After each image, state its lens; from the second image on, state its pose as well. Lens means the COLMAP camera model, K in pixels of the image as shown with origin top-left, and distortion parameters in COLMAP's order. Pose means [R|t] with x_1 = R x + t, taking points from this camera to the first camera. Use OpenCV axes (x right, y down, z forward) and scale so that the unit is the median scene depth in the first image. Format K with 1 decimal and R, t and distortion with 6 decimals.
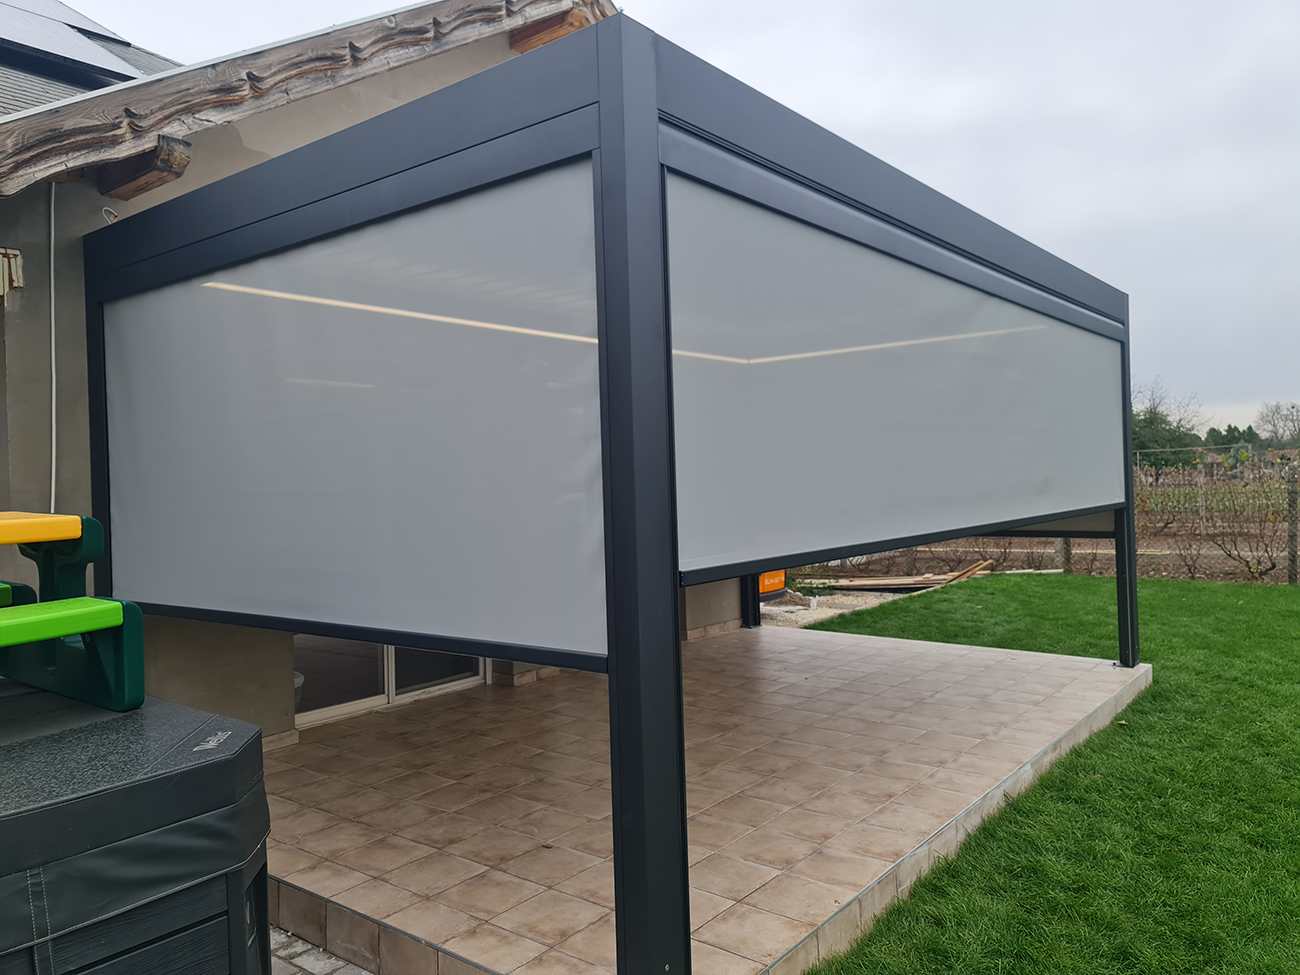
lens RADIAL K [[947.2, 0, 647.7], [0, 947.2, 482.7], [0, 0, 1]] dist [0.082158, -0.090754]
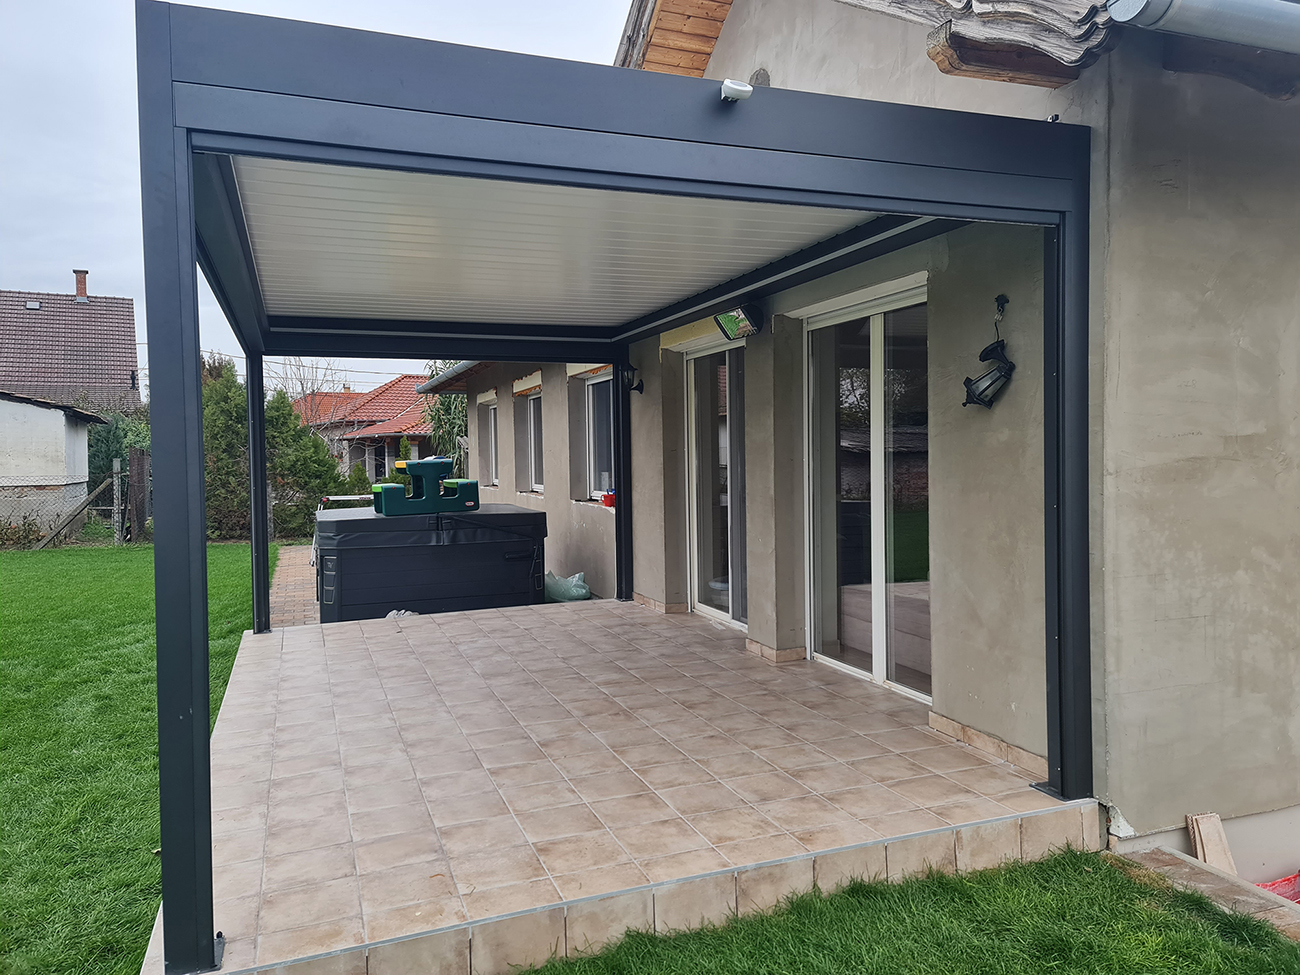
lens RADIAL K [[941.1, 0, 652.4], [0, 941.1, 492.3], [0, 0, 1]] dist [0.077919, -0.048207]
pose [[-0.509349, 0.075719, -0.857222, 1.126710], [0.030309, 0.997082, 0.070064, -0.038879], [0.860026, 0.009706, -0.510158, 2.109226]]
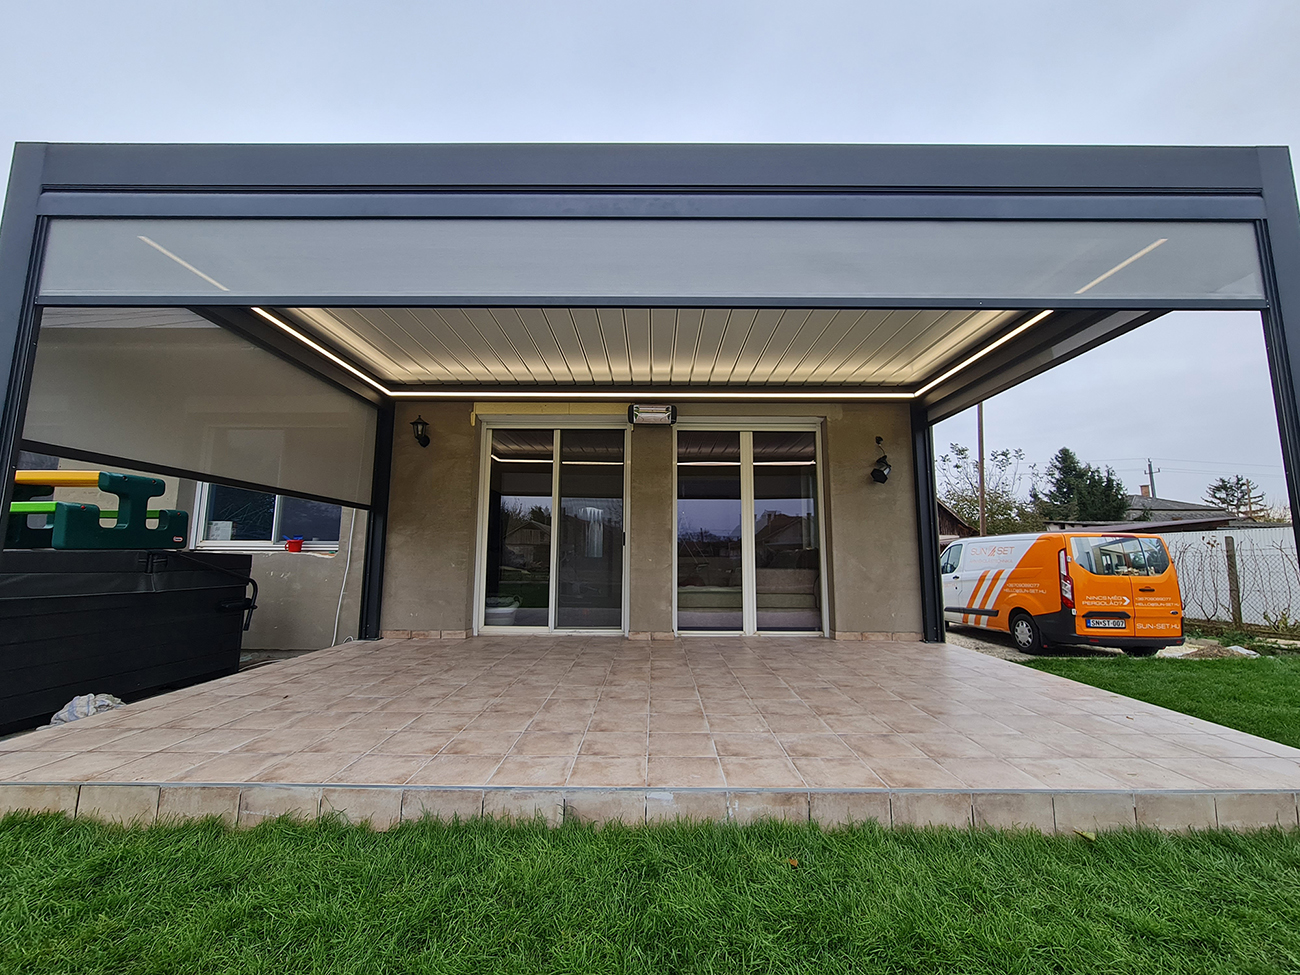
lens RADIAL K [[534.0, 0, 650.0], [0, 534.0, 487.5], [0, 0, 1]] dist [-0.005026, -0.000068]
pose [[0.620758, -0.070719, -0.780806, 0.770725], [-0.026651, 0.993444, -0.111166, 0.111846], [0.783549, 0.089816, 0.614804, 0.761875]]
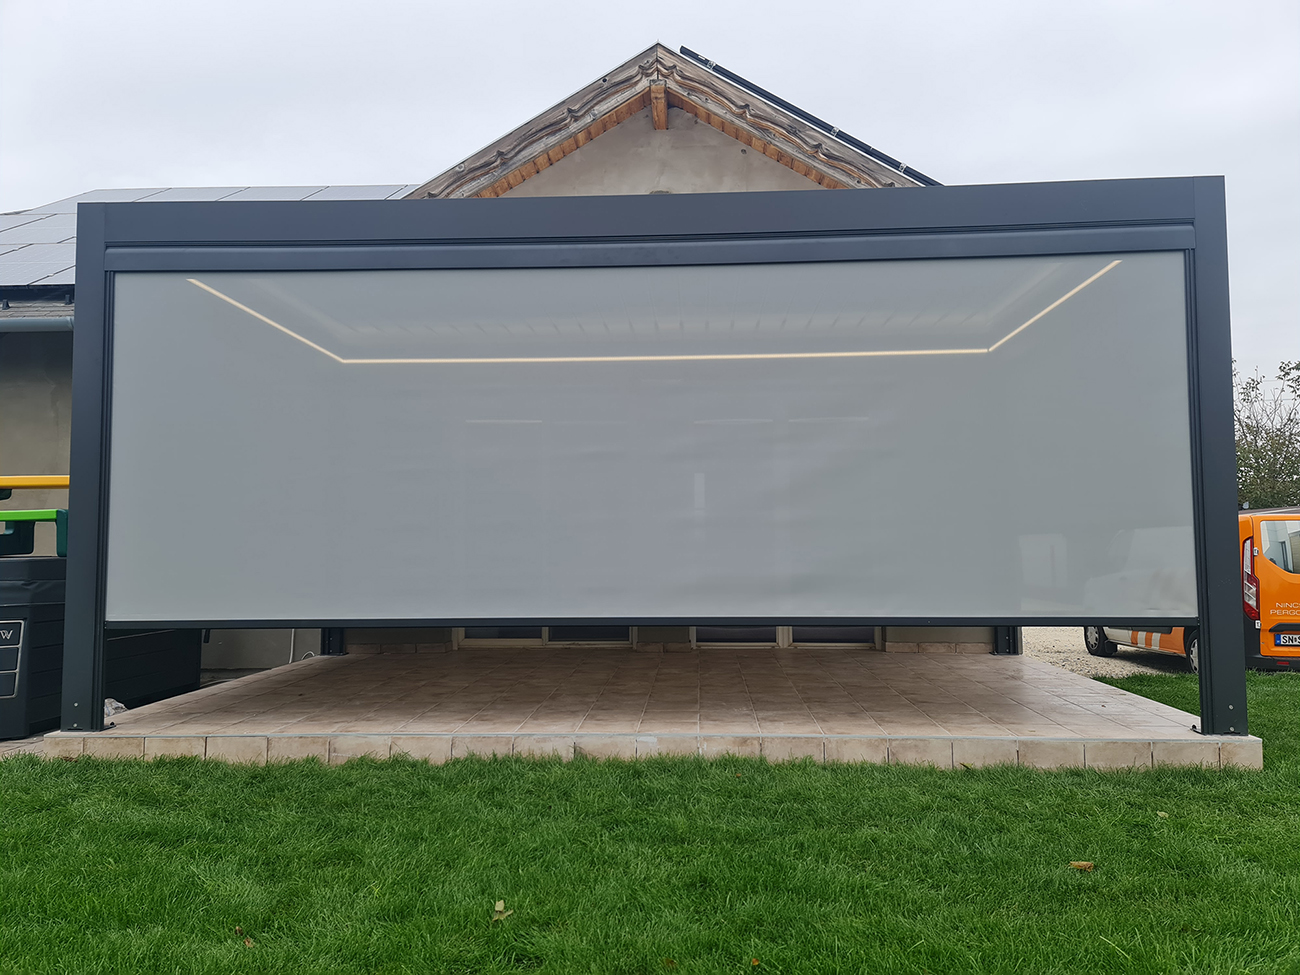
lens RADIAL K [[941.1, 0, 652.4], [0, 941.1, 492.3], [0, 0, 1]] dist [0.077919, -0.048207]
pose [[0.586391, -0.024319, -0.809663, 1.249578], [-0.015553, 0.999027, -0.041270, 0.090390], [0.809879, 0.036793, 0.585442, 0.459300]]
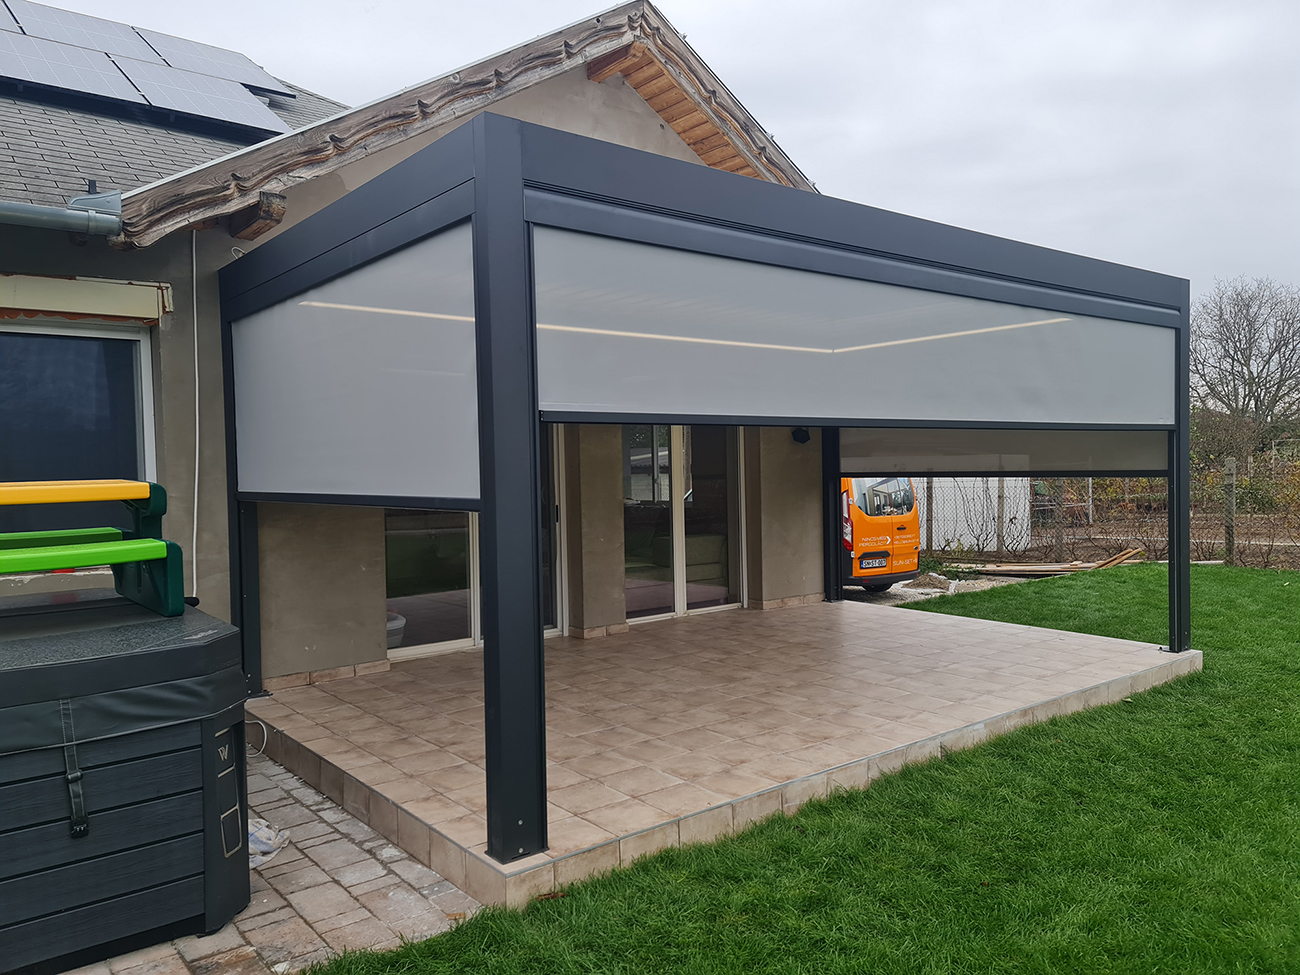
lens RADIAL K [[941.1, 0, 652.4], [0, 941.1, 492.3], [0, 0, 1]] dist [0.077919, -0.048207]
pose [[0.975809, 0.016758, -0.217981, 0.278890], [-0.010206, 0.999463, 0.031151, -0.001889], [0.218386, -0.028173, 0.975456, -0.144086]]
